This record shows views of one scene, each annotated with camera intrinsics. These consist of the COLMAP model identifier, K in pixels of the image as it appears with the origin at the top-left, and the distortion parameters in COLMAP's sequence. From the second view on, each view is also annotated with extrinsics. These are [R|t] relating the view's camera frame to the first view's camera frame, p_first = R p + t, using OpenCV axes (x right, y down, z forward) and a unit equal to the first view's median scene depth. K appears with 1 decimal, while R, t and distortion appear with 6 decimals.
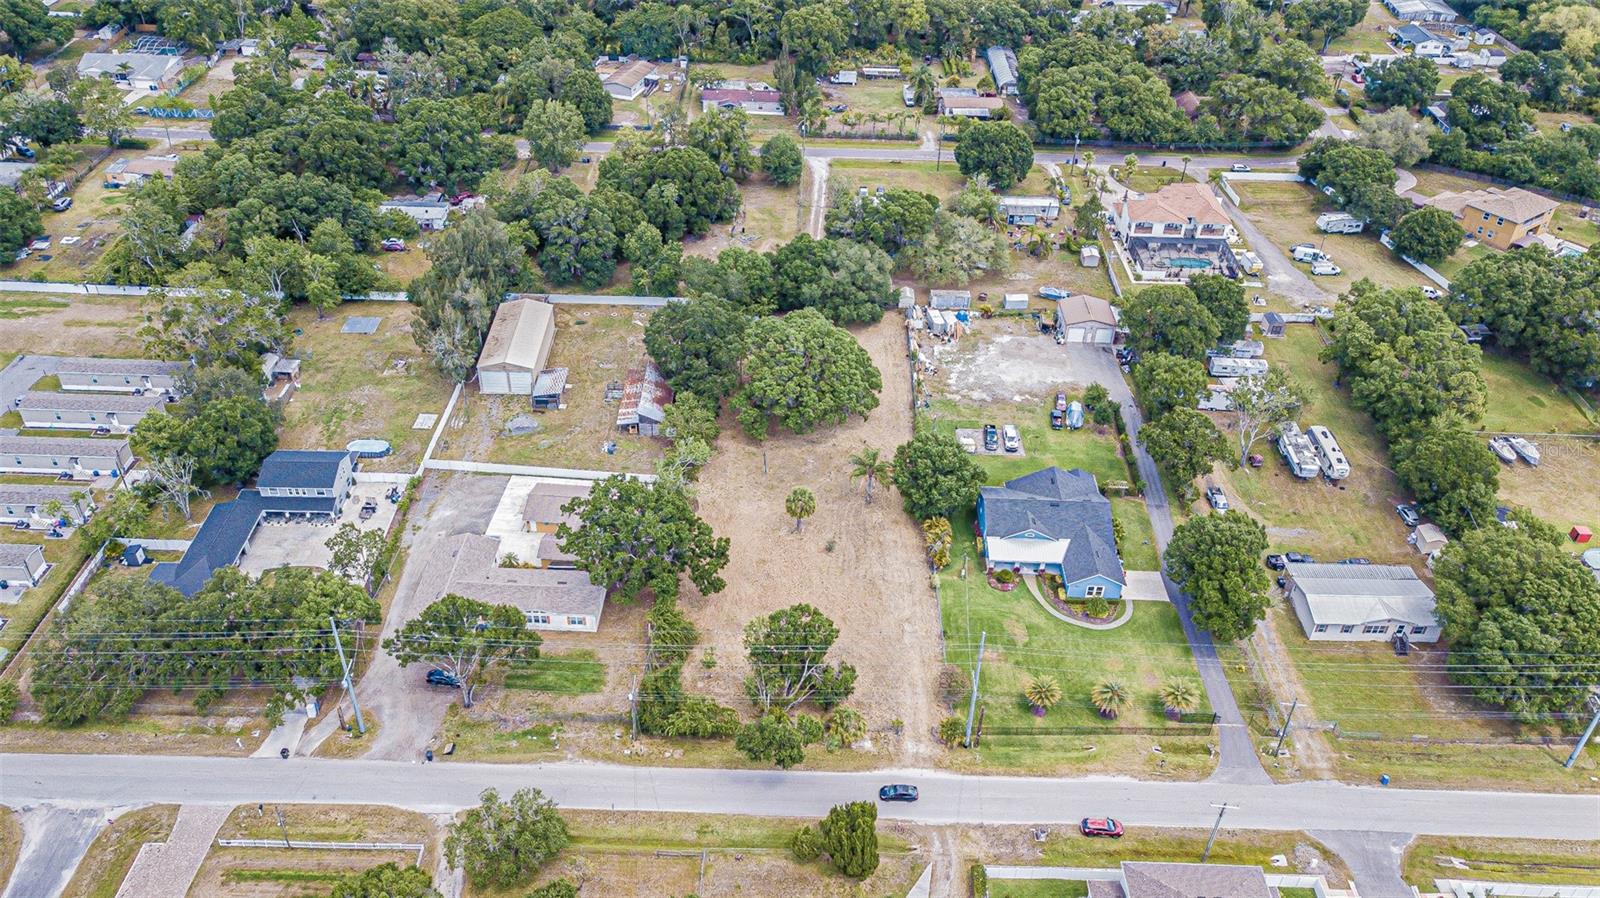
lens RADIAL K [[1221.6, 0, 800.0], [0, 1221.6, 449.0], [0, 0, 1]] dist [0.027901, 0.003266]
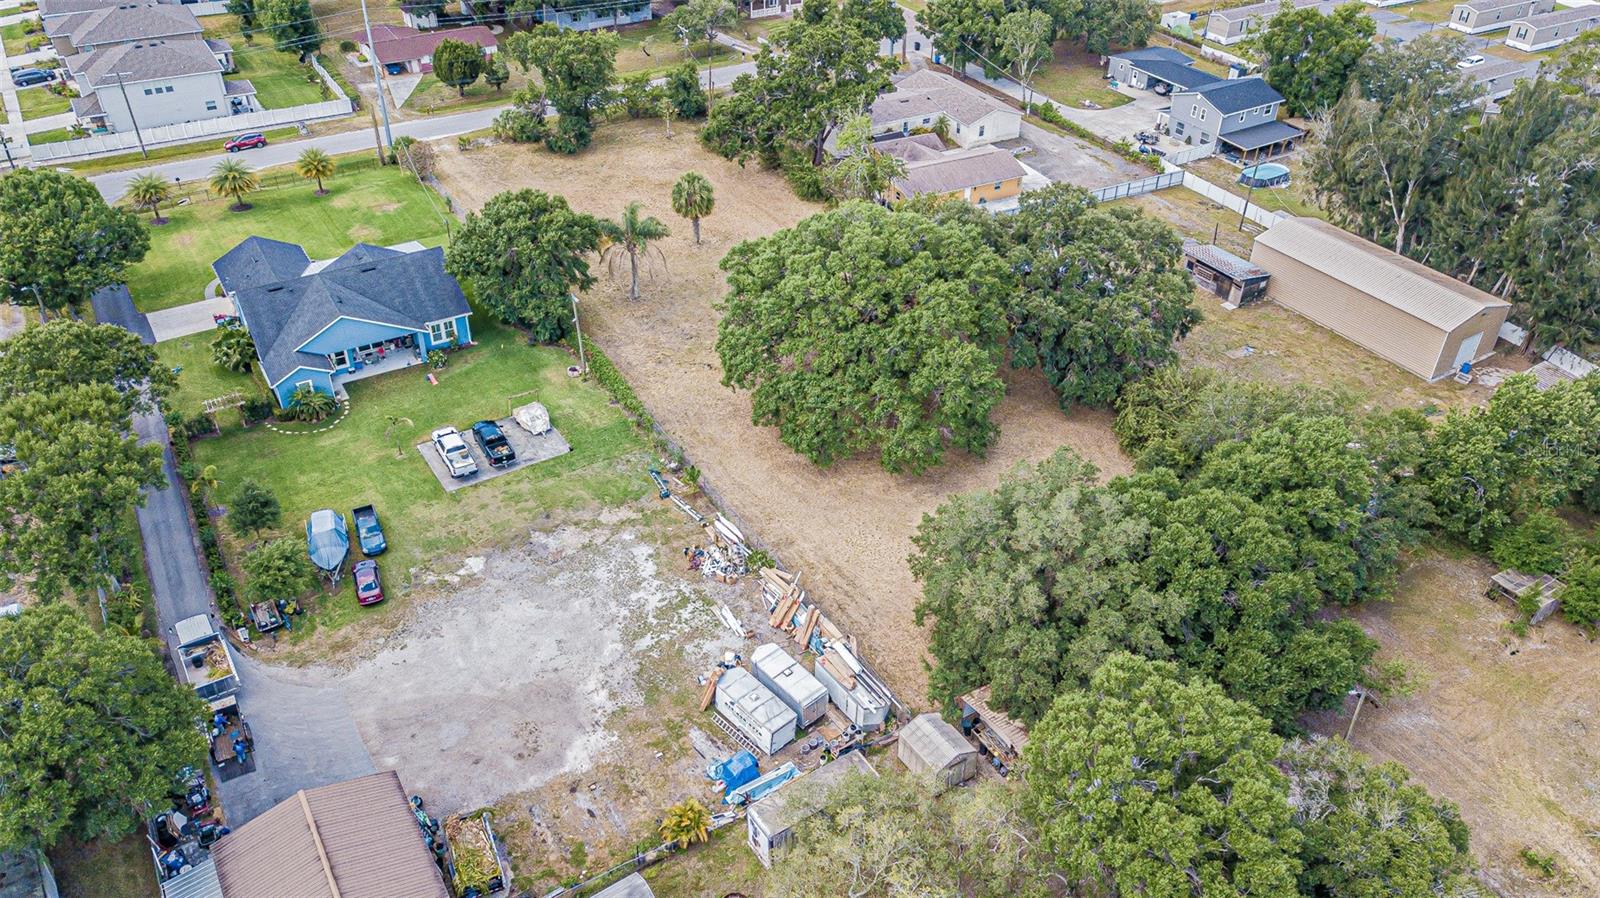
lens RADIAL K [[1221.6, 0, 800.0], [0, 1221.6, 449.0], [0, 0, 1]] dist [0.027901, 0.003266]
pose [[-0.846525, 0.269718, -0.458965, 0.291680], [-0.351066, 0.365265, 0.862168, -0.498373], [0.400186, 0.890973, -0.214517, 1.208047]]
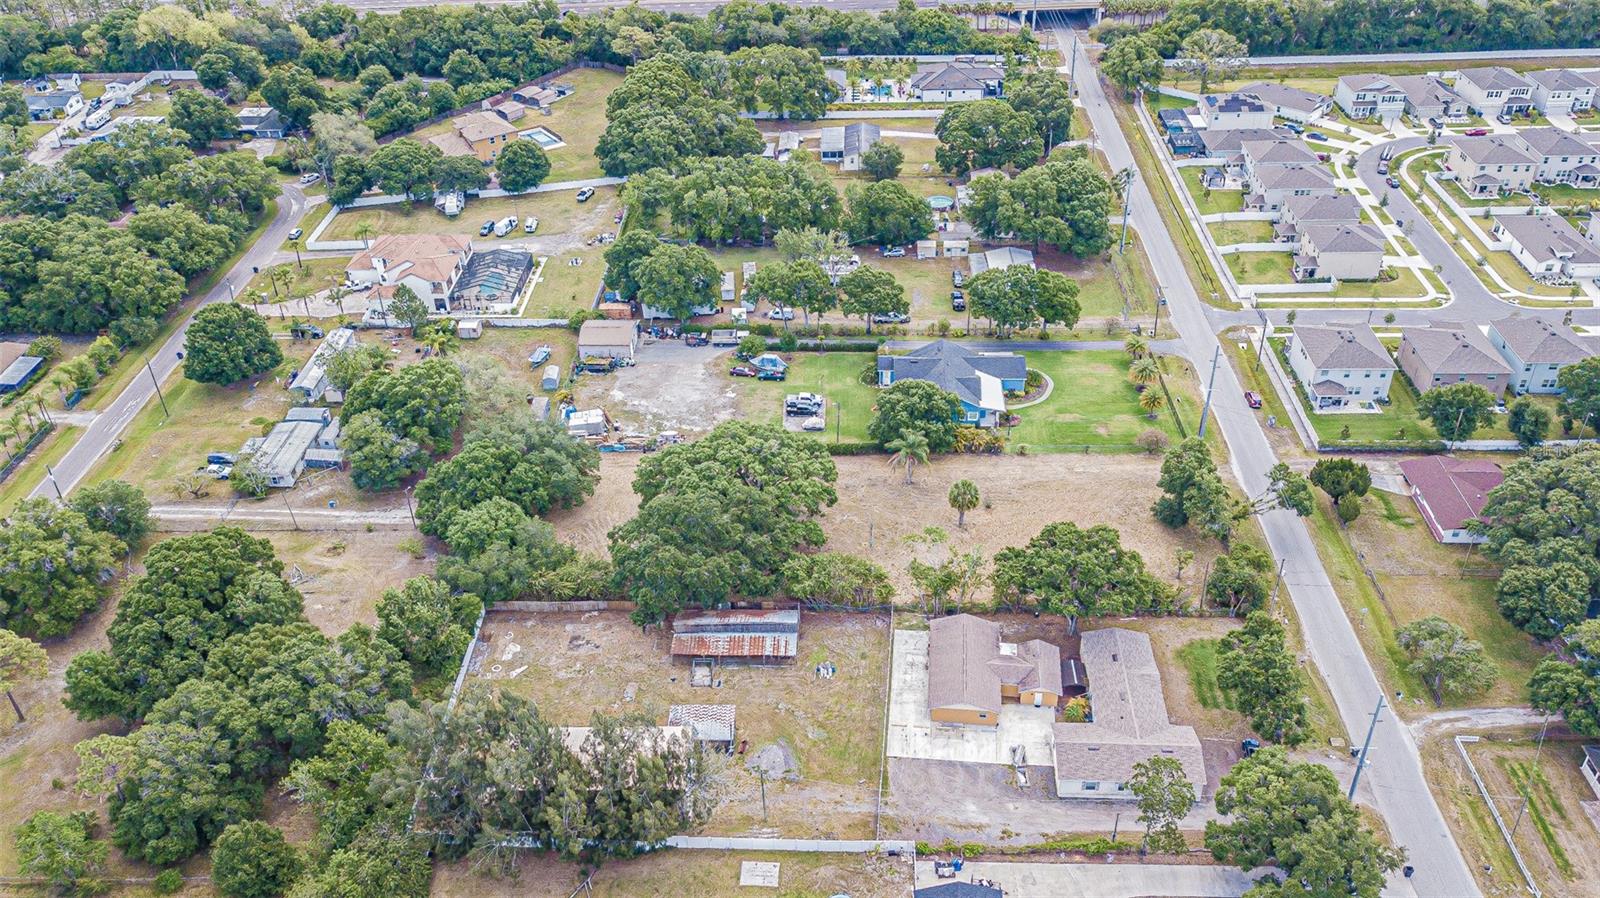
lens RADIAL K [[1290.0, 0, 800.0], [0, 1290.0, 449.0], [0, 0, 1]] dist [0.036299, -0.005912]
pose [[0.029883, -0.584703, 0.810697, -0.774517], [0.614813, 0.650239, 0.446312, -0.494614], [-0.788107, 0.485089, 0.378914, 0.632541]]
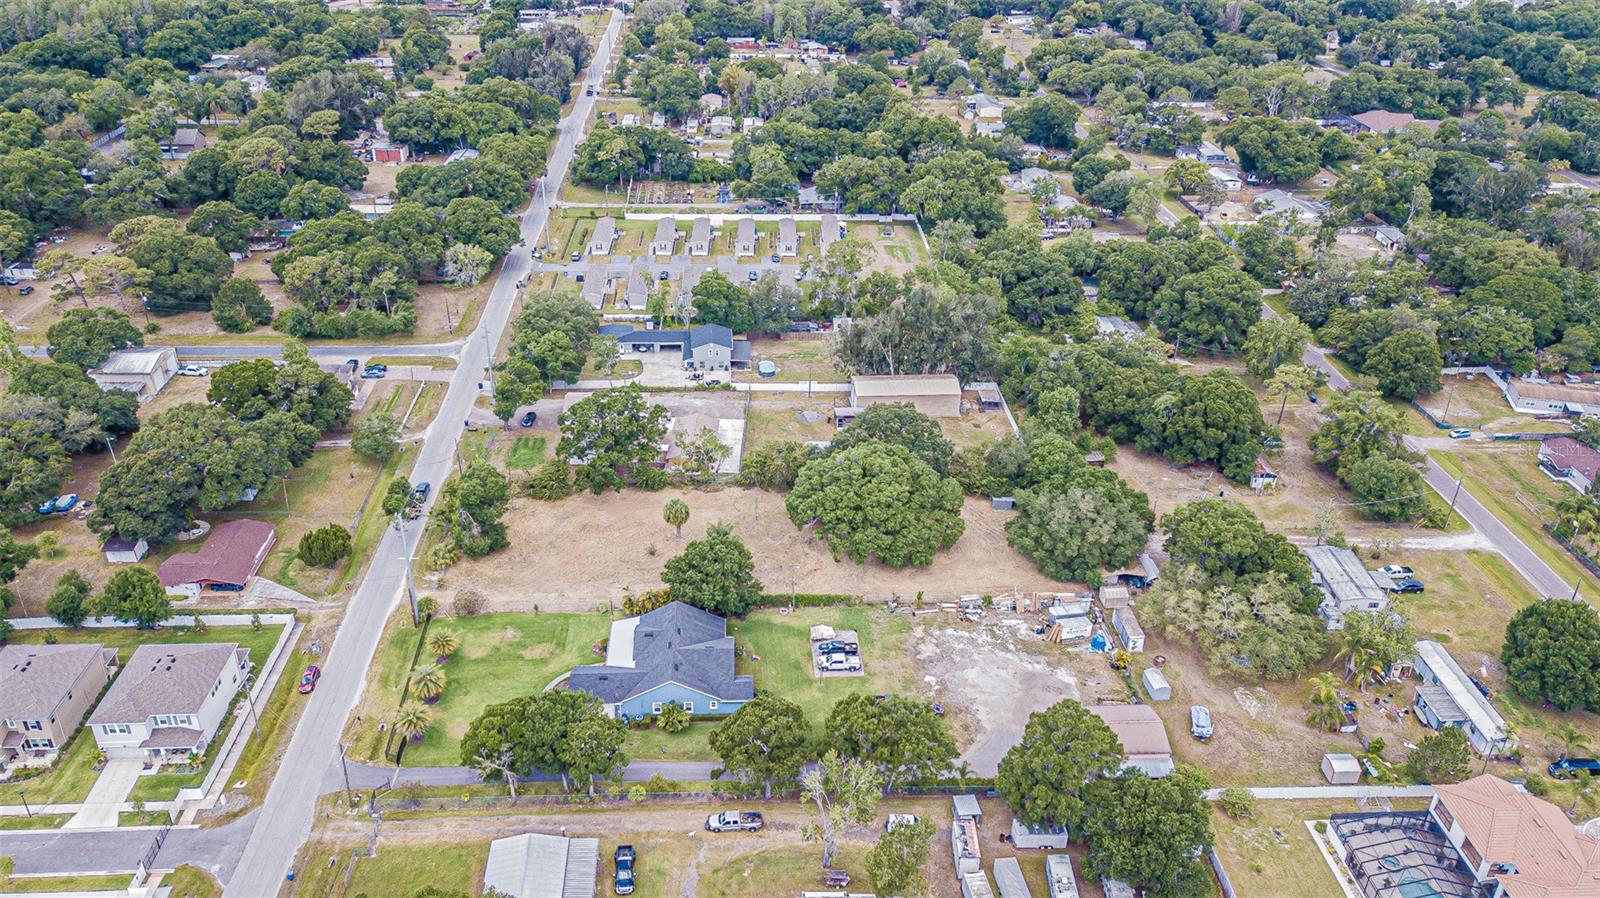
lens RADIAL K [[1221.6, 0, 800.0], [0, 1221.6, 449.0], [0, 0, 1]] dist [0.027901, 0.003266]
pose [[0.064223, 0.454214, -0.888575, 0.929703], [-0.603432, 0.726861, 0.327937, -0.414632], [0.794824, 0.515134, 0.320768, 0.637160]]
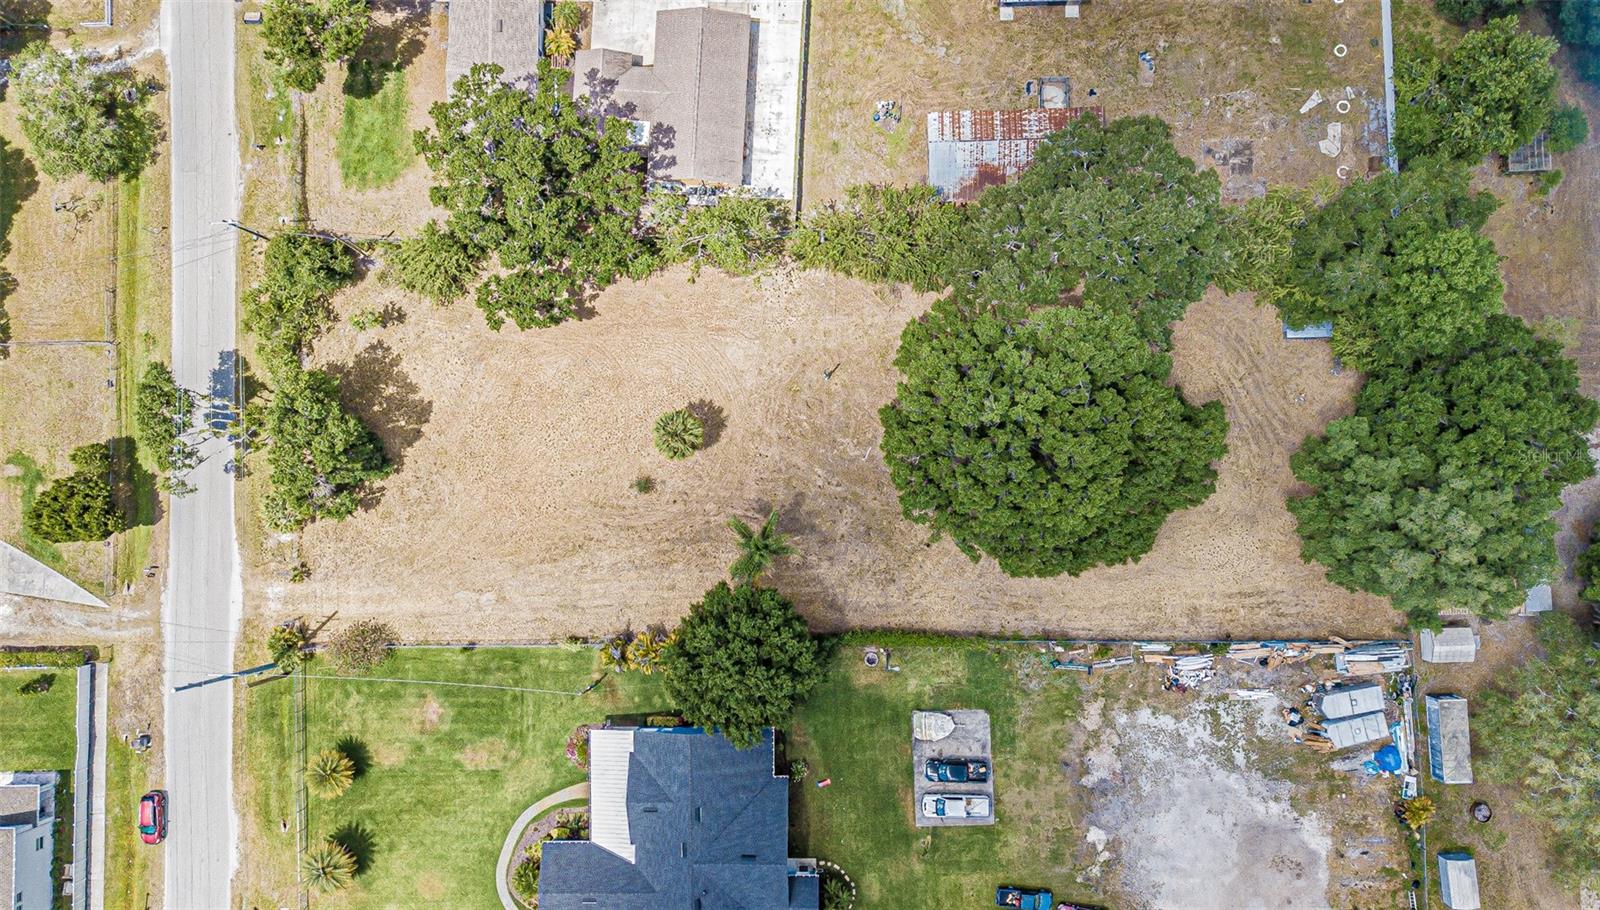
lens RADIAL K [[1238.5, 0, 800.0], [0, 1238.5, 455.0], [0, 0, 1]] dist [0.019486, 0.006179]
pose [[0.022364, 0.996422, -0.081505, 0.058952], [-0.566963, 0.079788, 0.819870, -0.469651], [0.823440, 0.027874, 0.566719, 0.638126]]
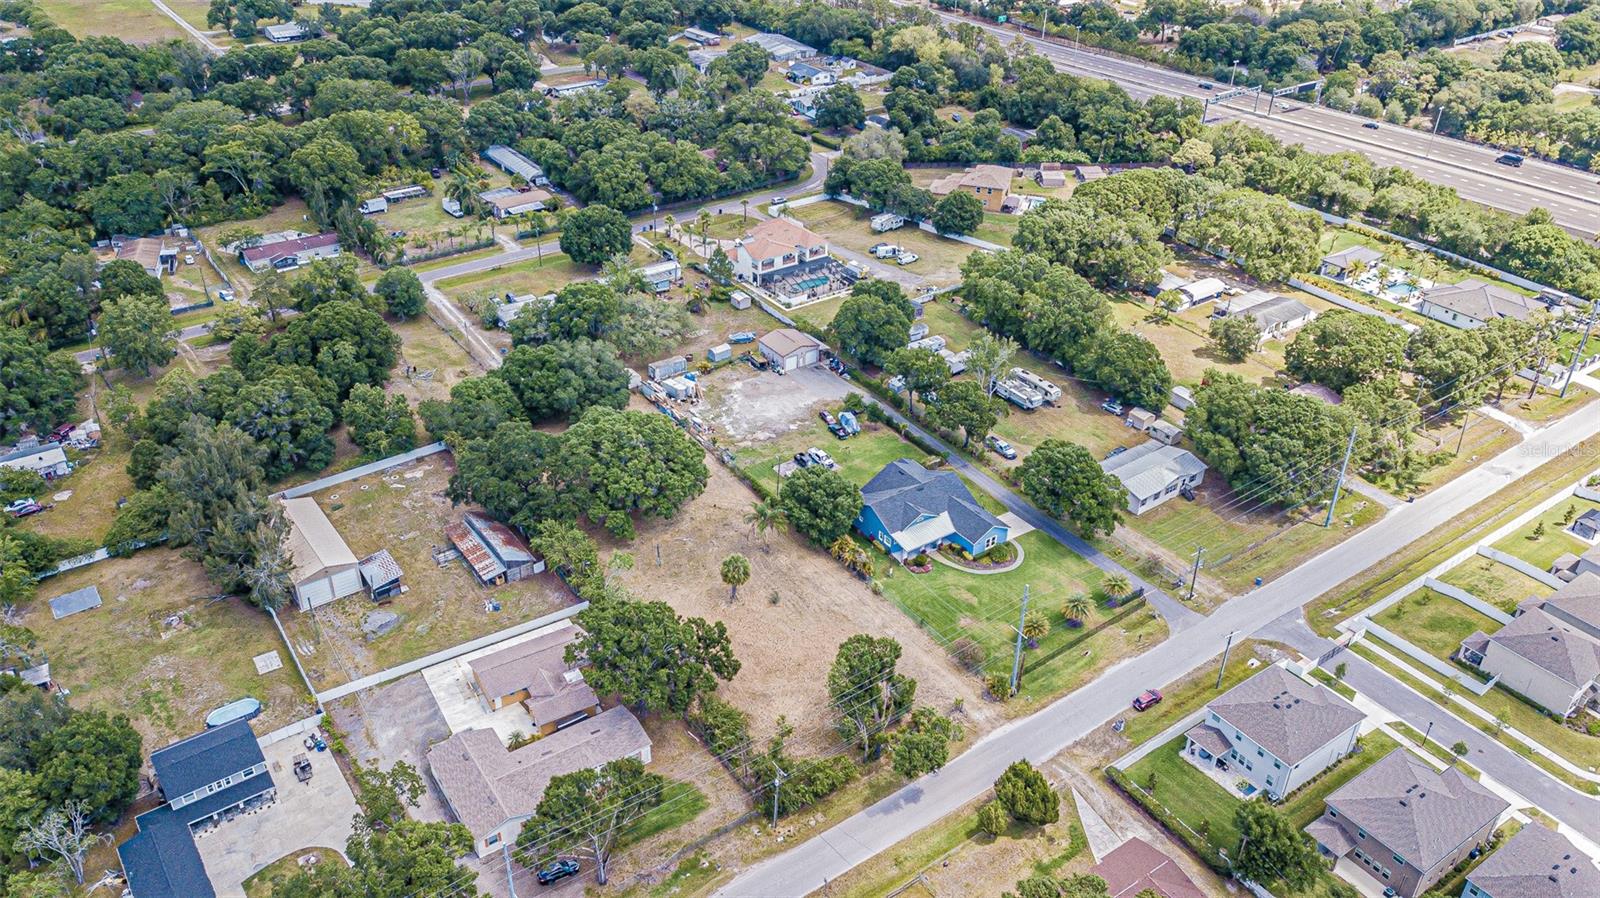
lens RADIAL K [[1221.6, 0, 800.0], [0, 1221.6, 449.0], [0, 0, 1]] dist [0.027901, 0.003266]
pose [[0.808341, -0.322021, 0.492836, -0.398712], [0.354419, 0.934625, 0.029375, -0.058185], [-0.470077, 0.150925, 0.869626, 0.052797]]
